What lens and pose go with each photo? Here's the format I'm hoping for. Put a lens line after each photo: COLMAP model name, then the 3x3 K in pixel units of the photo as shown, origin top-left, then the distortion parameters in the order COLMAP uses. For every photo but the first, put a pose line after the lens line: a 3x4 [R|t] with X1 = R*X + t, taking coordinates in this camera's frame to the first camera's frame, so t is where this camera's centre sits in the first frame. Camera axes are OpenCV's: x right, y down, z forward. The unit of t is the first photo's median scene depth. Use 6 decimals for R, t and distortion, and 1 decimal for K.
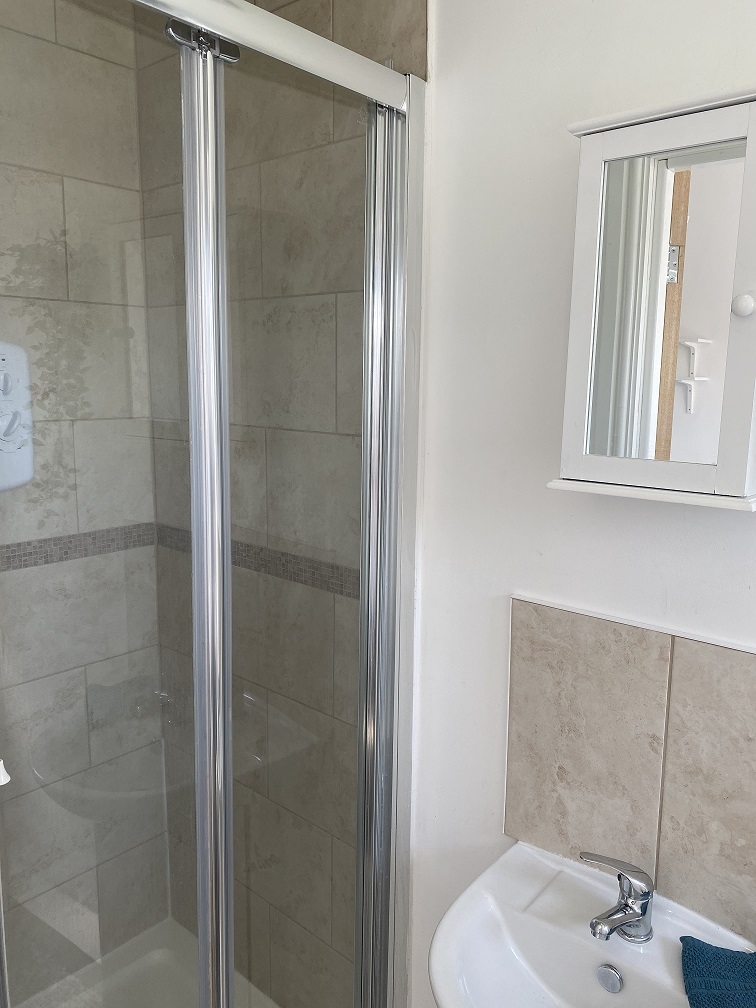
lens RADIAL K [[786.4, 0, 379.6], [0, 786.4, 506.4], [0, 0, 1]] dist [0.015586, -0.009261]
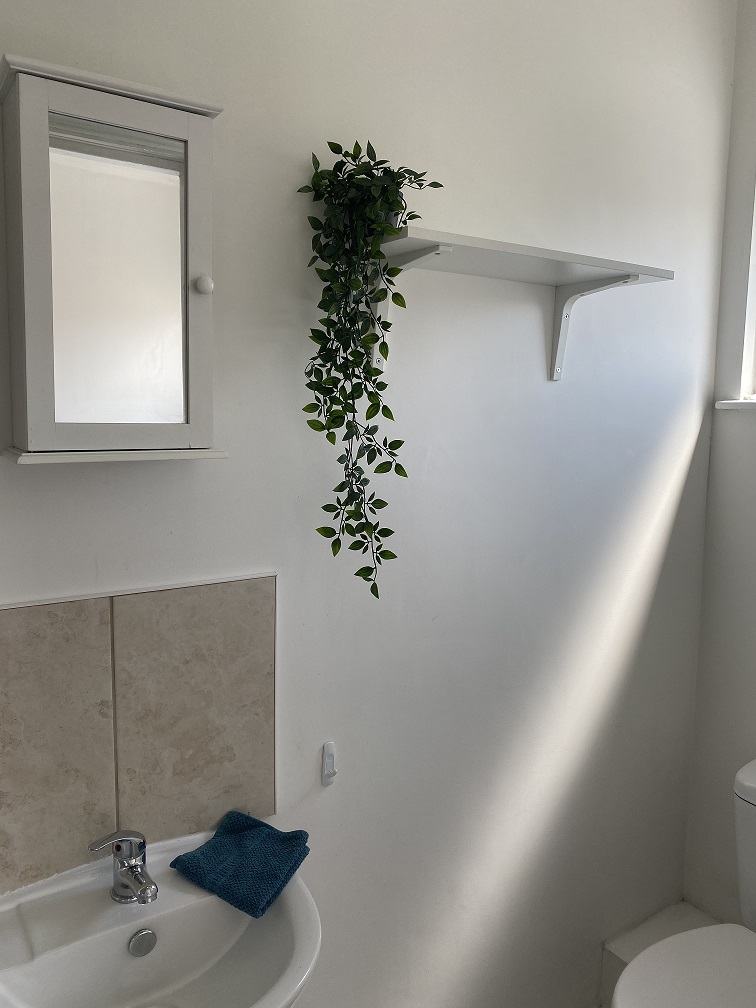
lens RADIAL K [[786.4, 0, 378.9], [0, 786.4, 500.6], [0, 0, 1]] dist [0.015586, -0.009261]
pose [[0.257039, -0.128091, 0.957875, -0.508963], [0.148190, 0.984679, 0.091910, -0.004023], [-0.954972, 0.118323, 0.272082, 0.363349]]
